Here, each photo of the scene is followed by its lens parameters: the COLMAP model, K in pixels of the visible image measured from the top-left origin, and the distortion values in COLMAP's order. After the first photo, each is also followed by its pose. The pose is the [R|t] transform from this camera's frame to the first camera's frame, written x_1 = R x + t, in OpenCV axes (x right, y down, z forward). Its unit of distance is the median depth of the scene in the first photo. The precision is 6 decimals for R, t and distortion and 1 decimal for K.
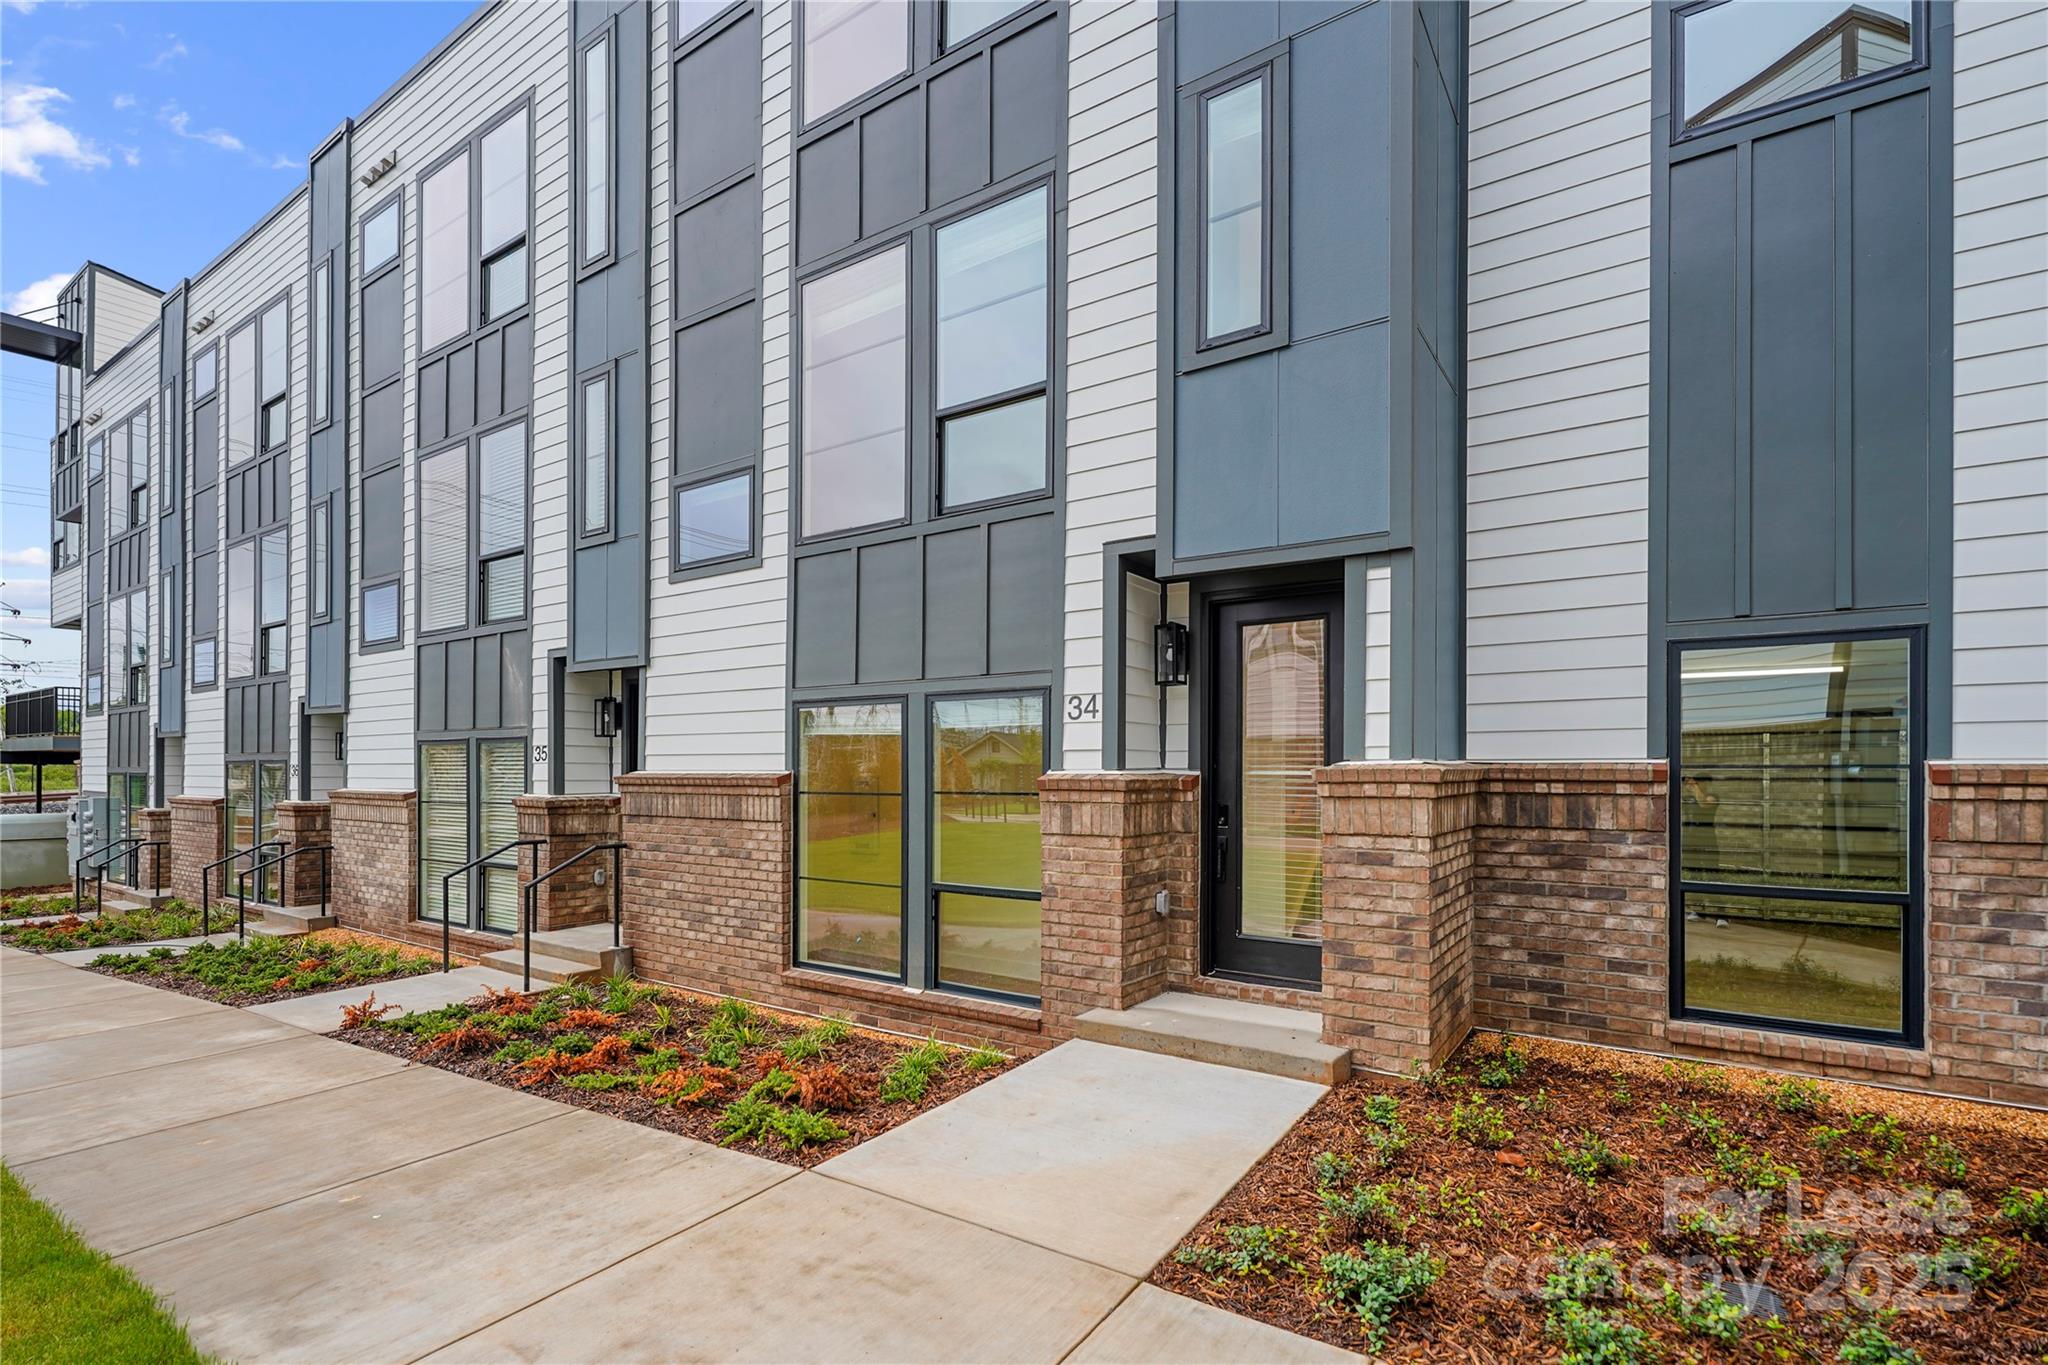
lens RADIAL K [[953.4, 0, 991.6], [0, 953.4, 774.5], [0, 0, 1]] dist [0.007718, -0.000400]
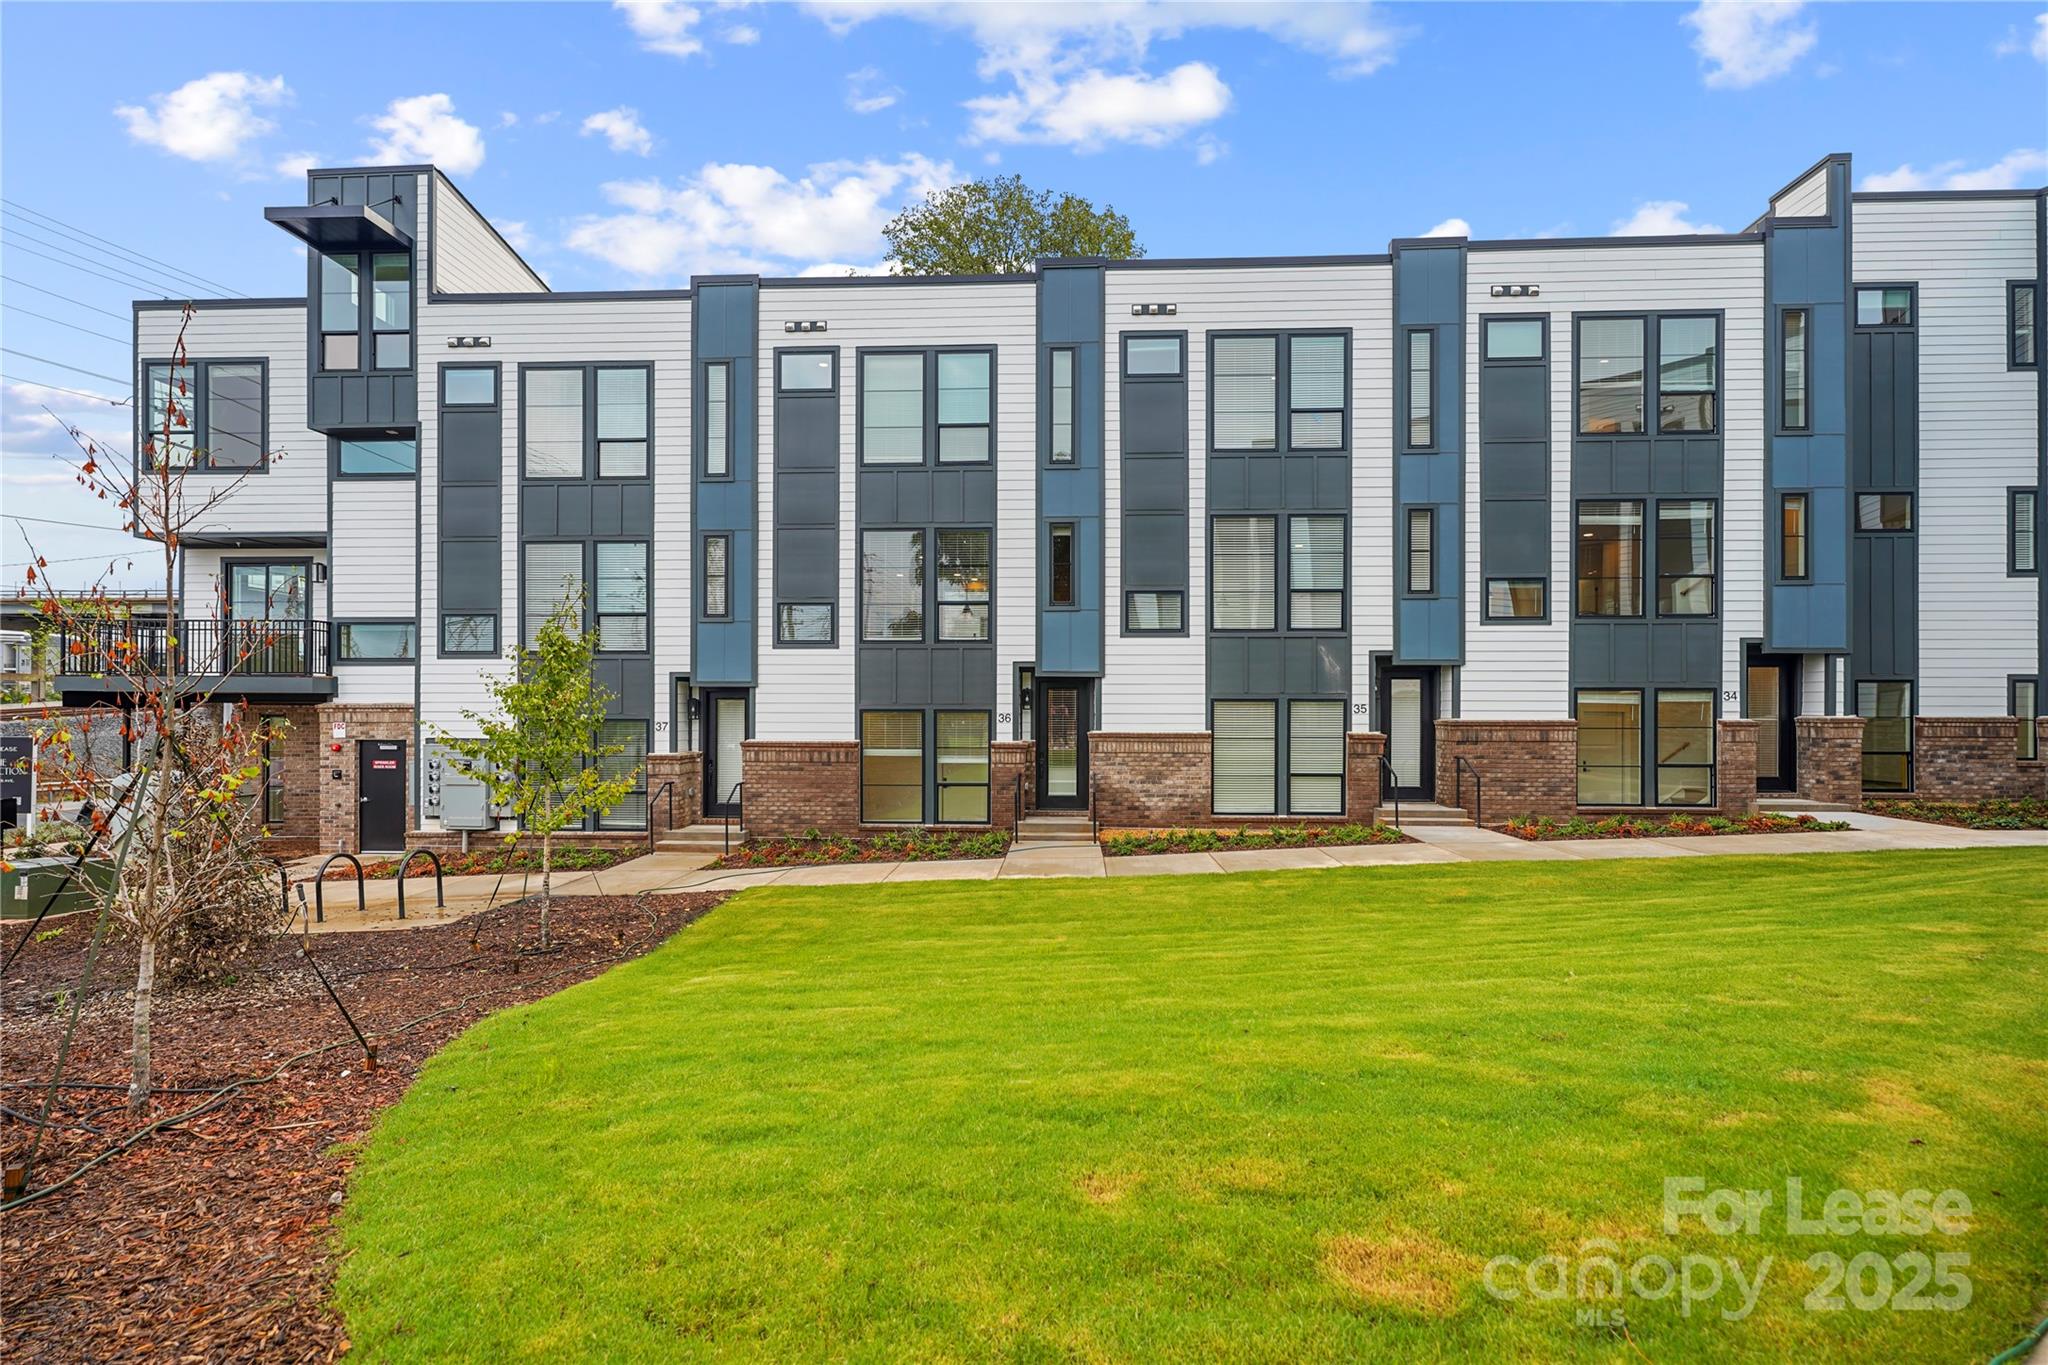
lens RADIAL K [[941.3, 0, 1029.5], [0, 941.3, 702.9], [0, 0, 1]] dist [0.016185, -0.006747]
pose [[0.846763, 0.001432, 0.531968, -3.056127], [0.000936, 0.999991, -0.004181, -0.040683], [-0.531969, 0.004038, 0.846754, -0.242027]]
